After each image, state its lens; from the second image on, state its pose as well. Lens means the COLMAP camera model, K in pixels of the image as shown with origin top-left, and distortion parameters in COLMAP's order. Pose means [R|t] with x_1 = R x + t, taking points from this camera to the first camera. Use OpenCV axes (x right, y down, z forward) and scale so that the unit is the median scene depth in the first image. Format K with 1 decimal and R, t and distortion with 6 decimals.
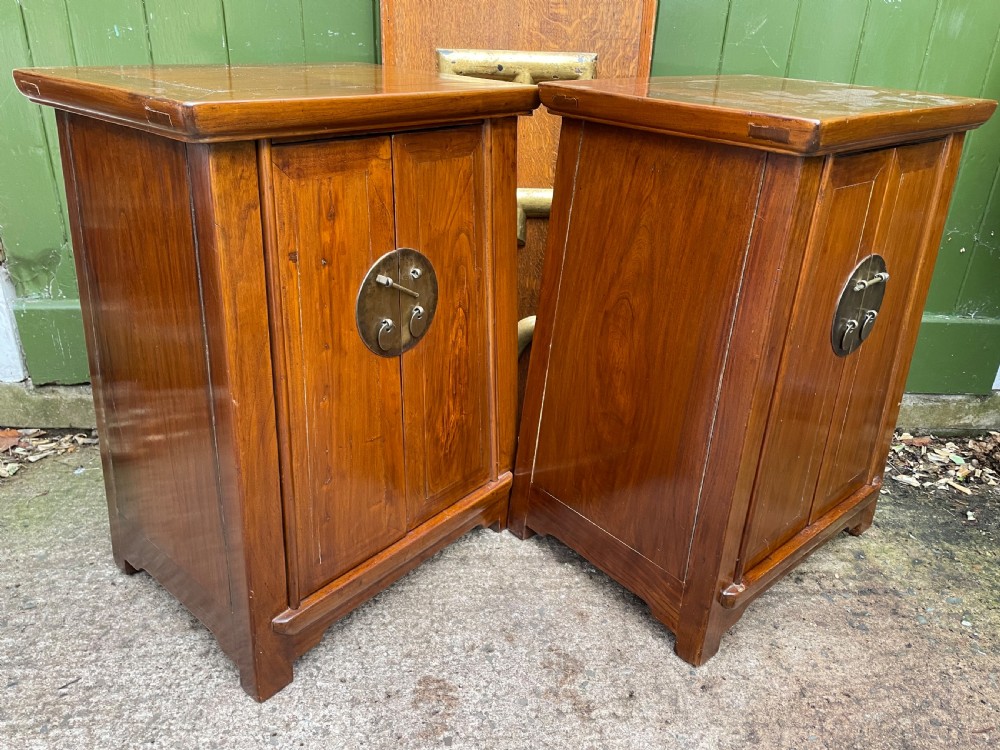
lens RADIAL K [[765.6, 0, 500.5], [0, 765.6, 369.5], [0, 0, 1]] dist [0.082777, -0.114691]
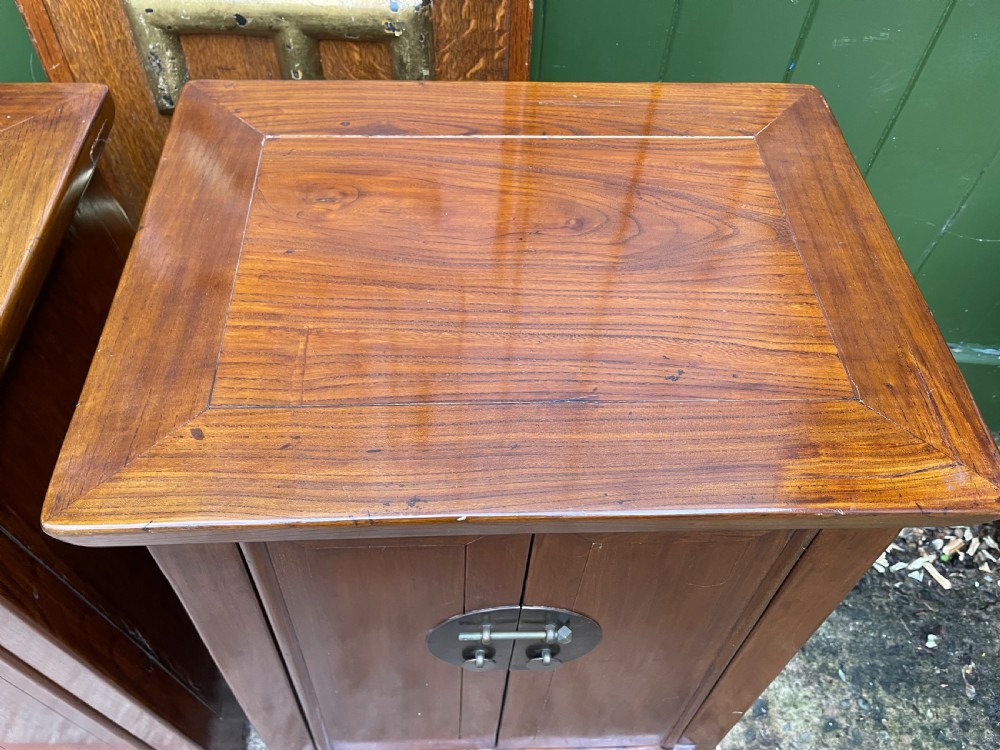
lens RADIAL K [[765.6, 0, 494.5], [0, 765.6, 379.1], [0, 0, 1]] dist [0.082777, -0.114691]
pose [[0.995670, 0.067833, -0.063555, 0.245517], [-0.029487, 0.878896, 0.476102, -0.481237], [0.088154, -0.472167, 0.877090, 0.490952]]
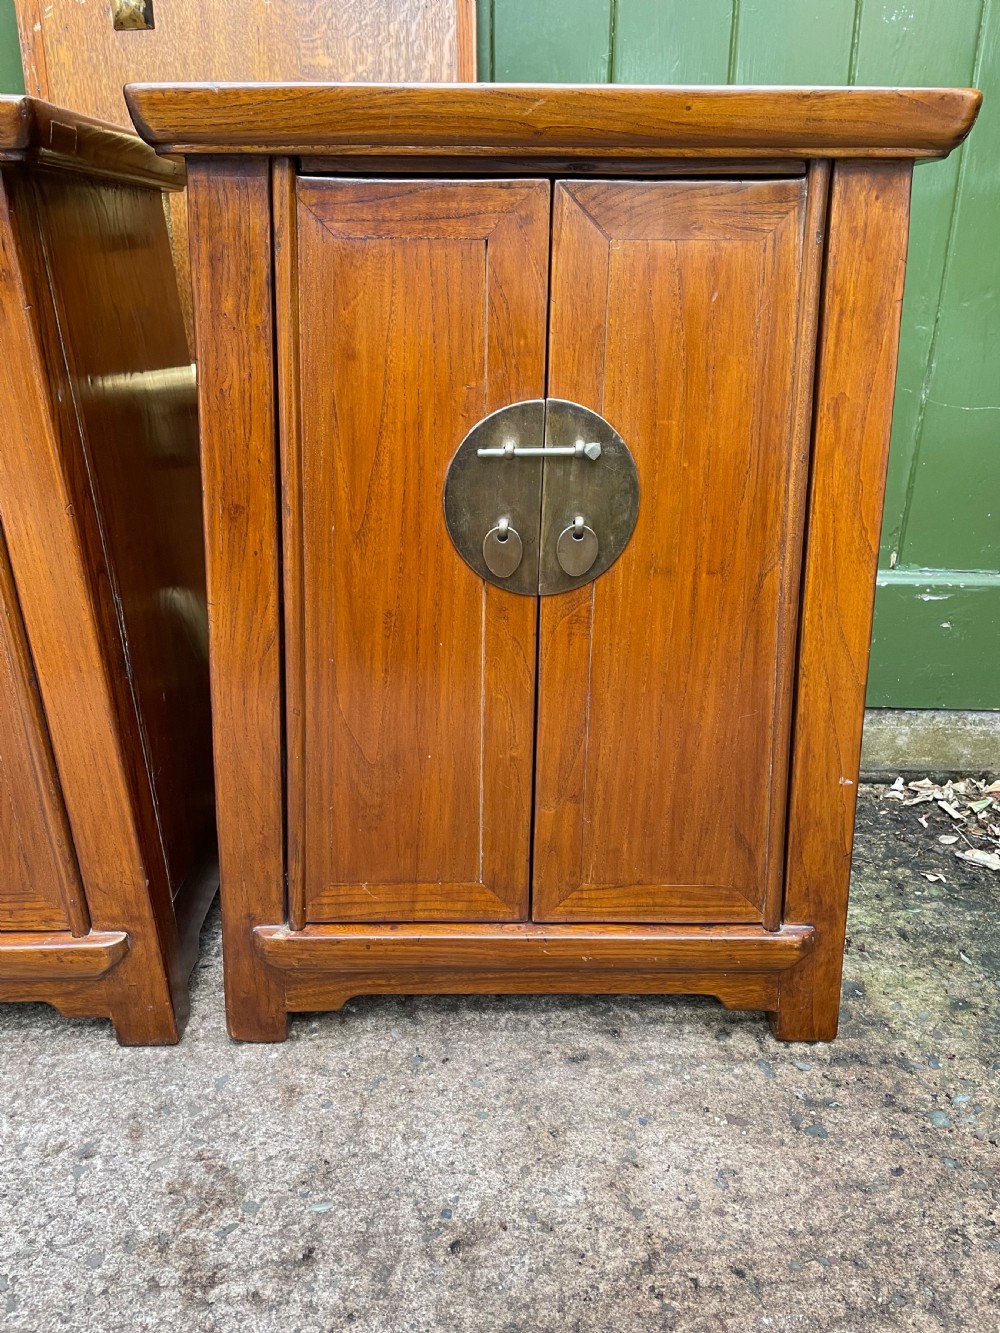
lens RADIAL K [[1020.6, 0, 495.7], [0, 1020.6, 672.1], [0, 0, 1]] dist [0.082777, -0.114691]
pose [[0.995309, -0.007340, -0.096470, 0.317297], [0.002038, 0.998488, -0.054936, 0.061094], [0.096728, 0.054482, 0.993819, 0.266343]]
